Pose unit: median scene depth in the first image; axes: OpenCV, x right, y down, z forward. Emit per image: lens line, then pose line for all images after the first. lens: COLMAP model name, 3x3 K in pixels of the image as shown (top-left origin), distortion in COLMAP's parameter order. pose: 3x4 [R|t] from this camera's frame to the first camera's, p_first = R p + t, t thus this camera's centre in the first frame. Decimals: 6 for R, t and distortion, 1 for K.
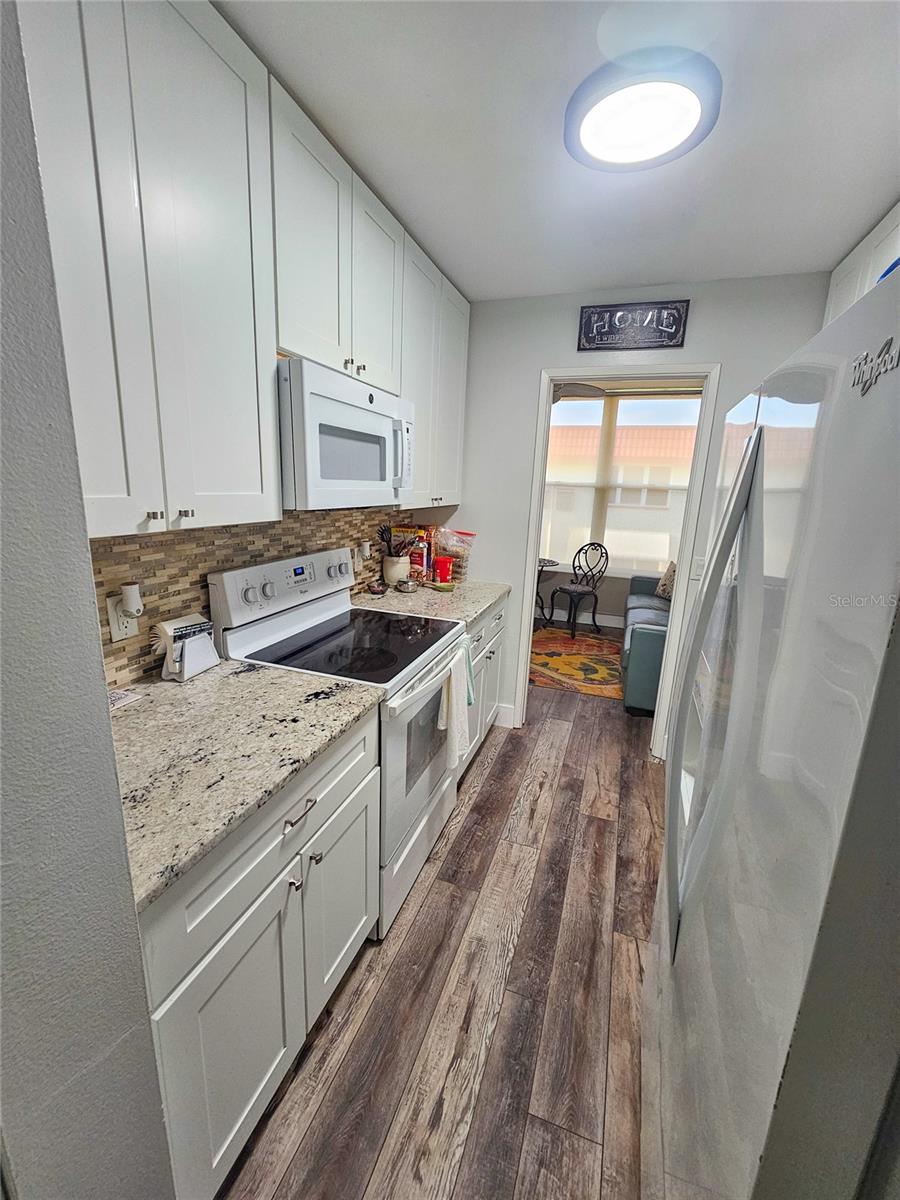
lens RADIAL K [[491.7, 0, 450.0], [0, 491.7, 600.0], [0, 0, 1]] dist [-0.001999, -0.000246]
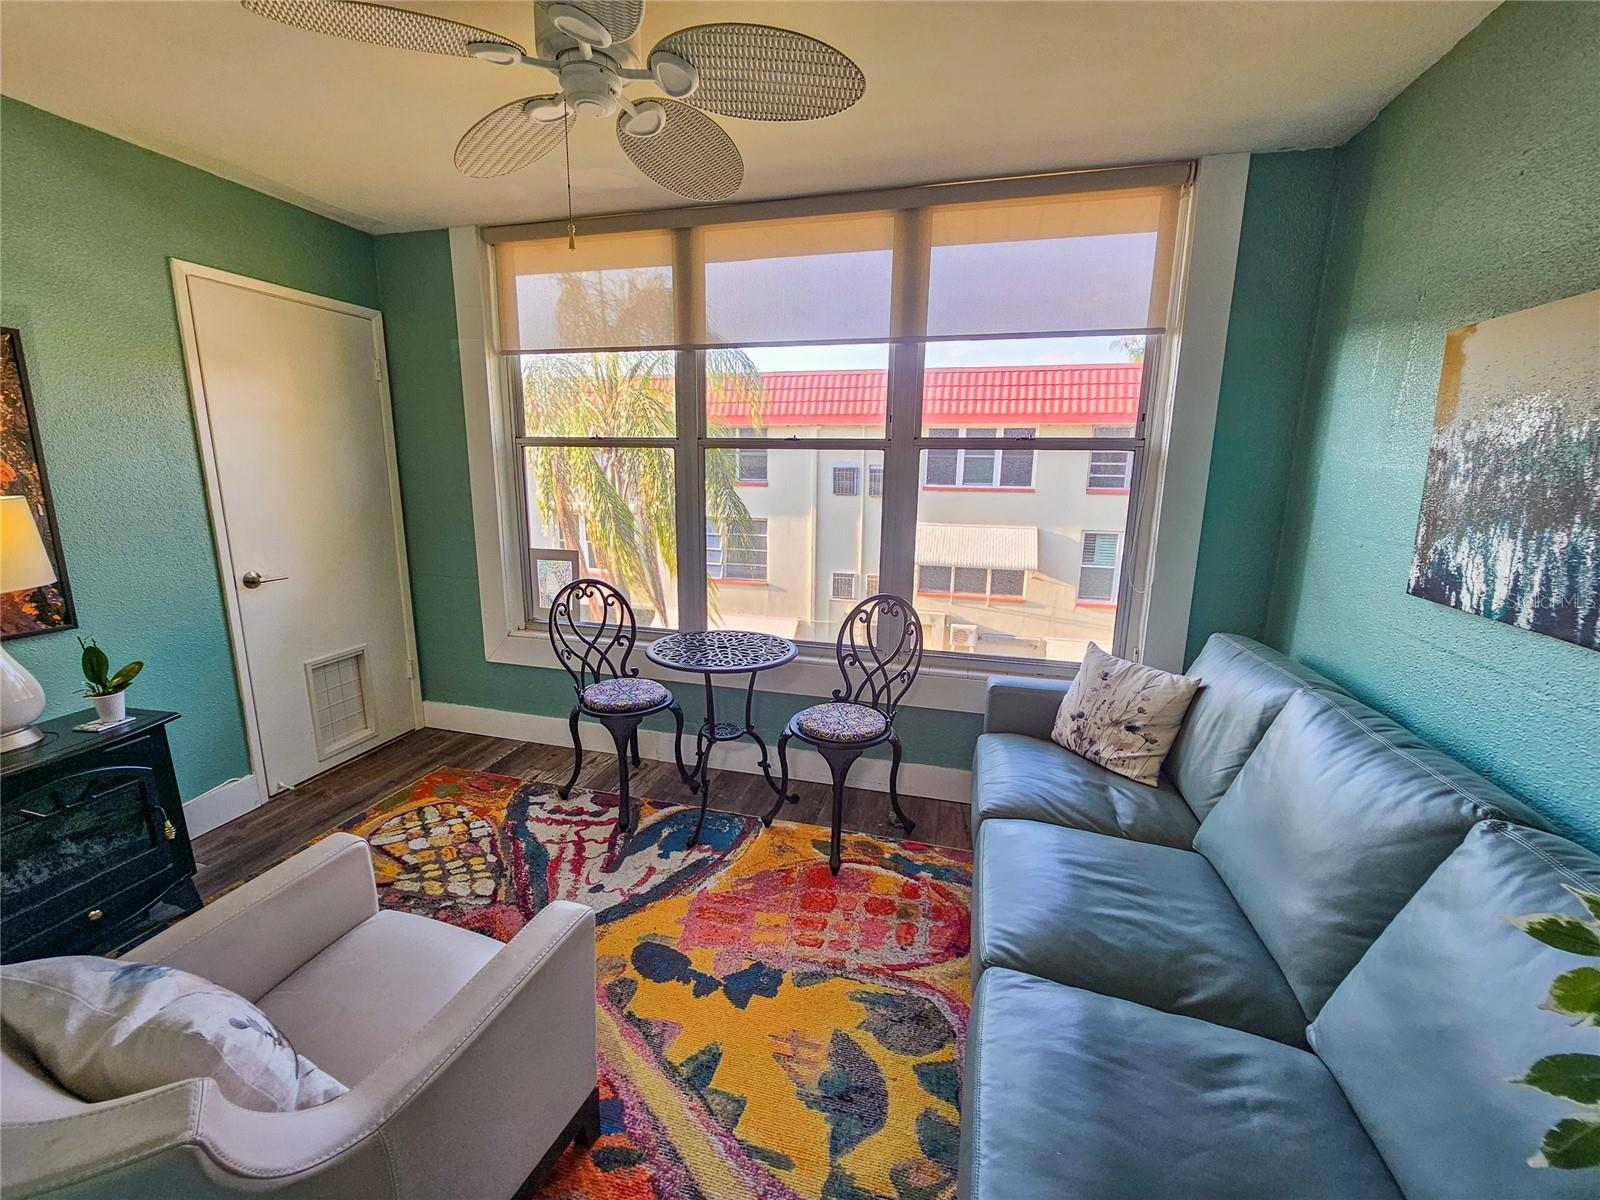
lens RADIAL K [[655.6, 0, 799.8], [0, 655.6, 593.7], [0, 0, 1]] dist [-0.001999, -0.000246]
pose [[0.996418, -0.037372, 0.075852, 0.199644], [0.039879, 0.998698, -0.031802, -0.110216], [-0.074565, 0.034713, 0.996612, 0.531469]]
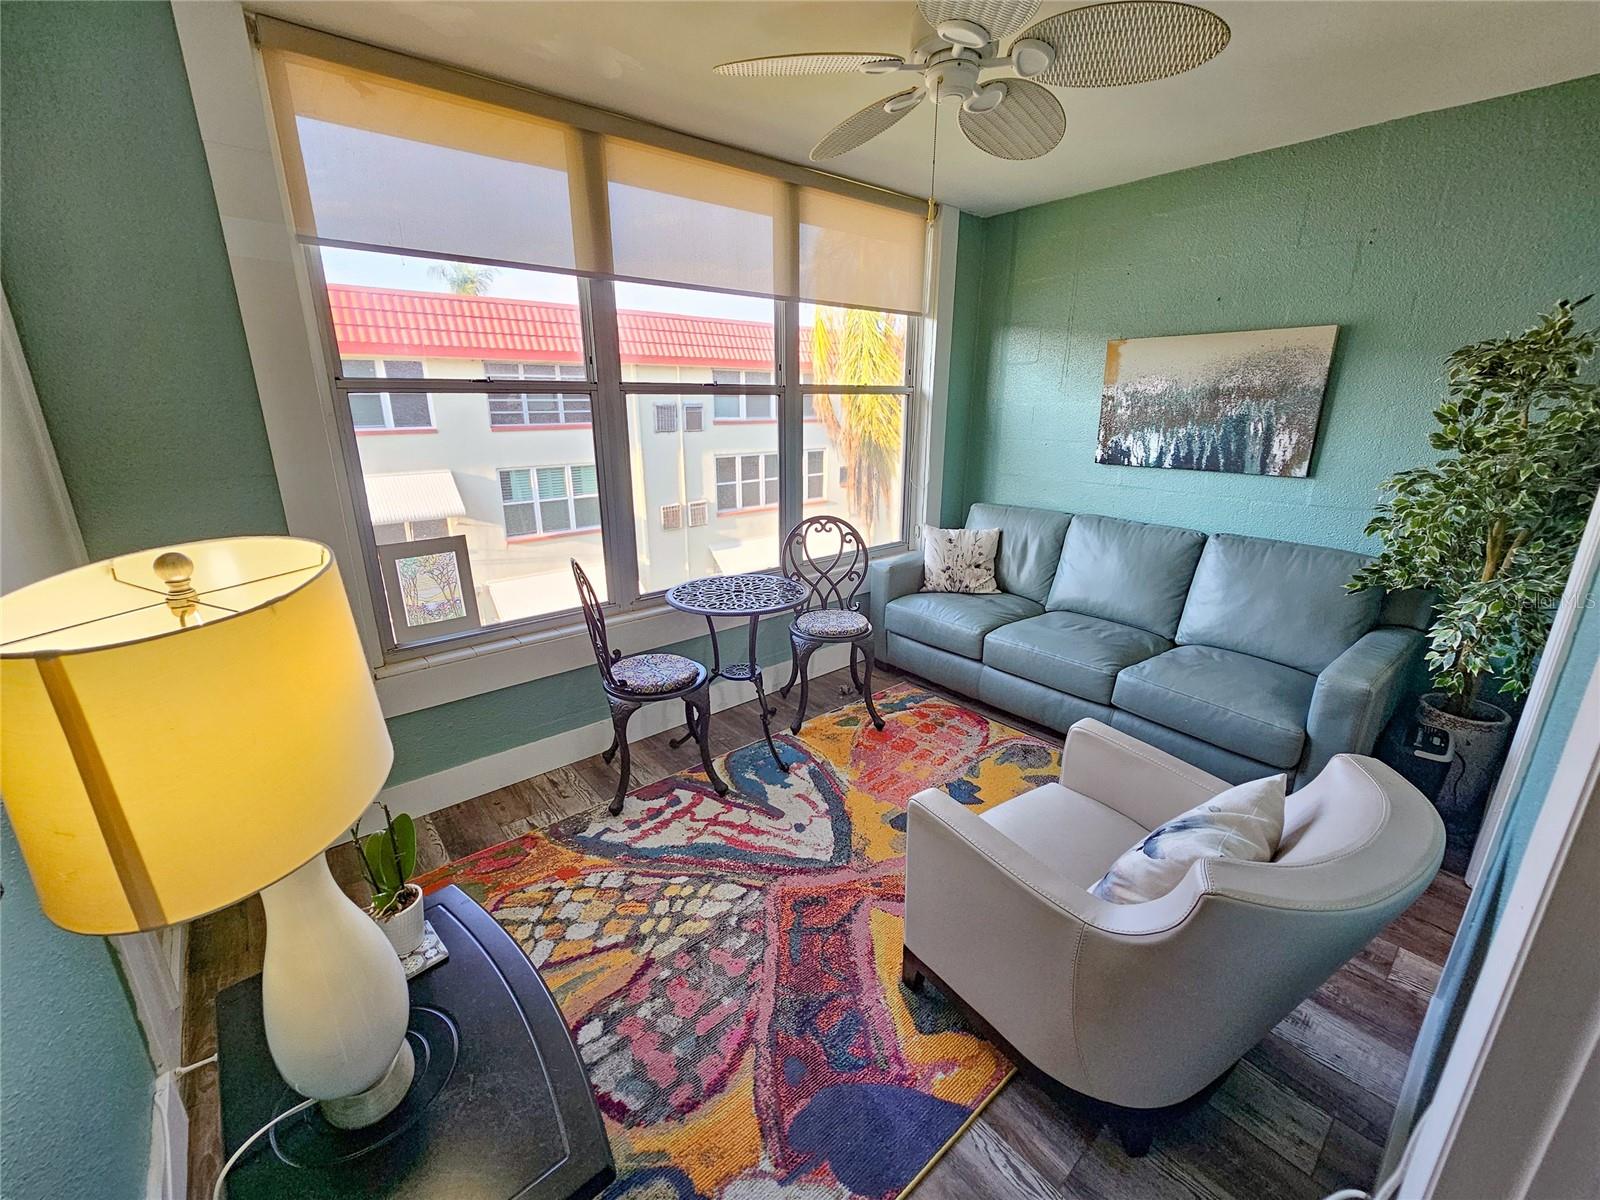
lens RADIAL K [[652.1, 0, 794.7], [0, 652.1, 596.2], [0, 0, 1]] dist [-0.000505, -0.000317]
pose [[0.502142, -0.283212, 0.817095, -0.259274], [0.220091, 0.955594, 0.195961, -0.181195], [-0.836309, 0.081435, 0.542176, 0.735833]]
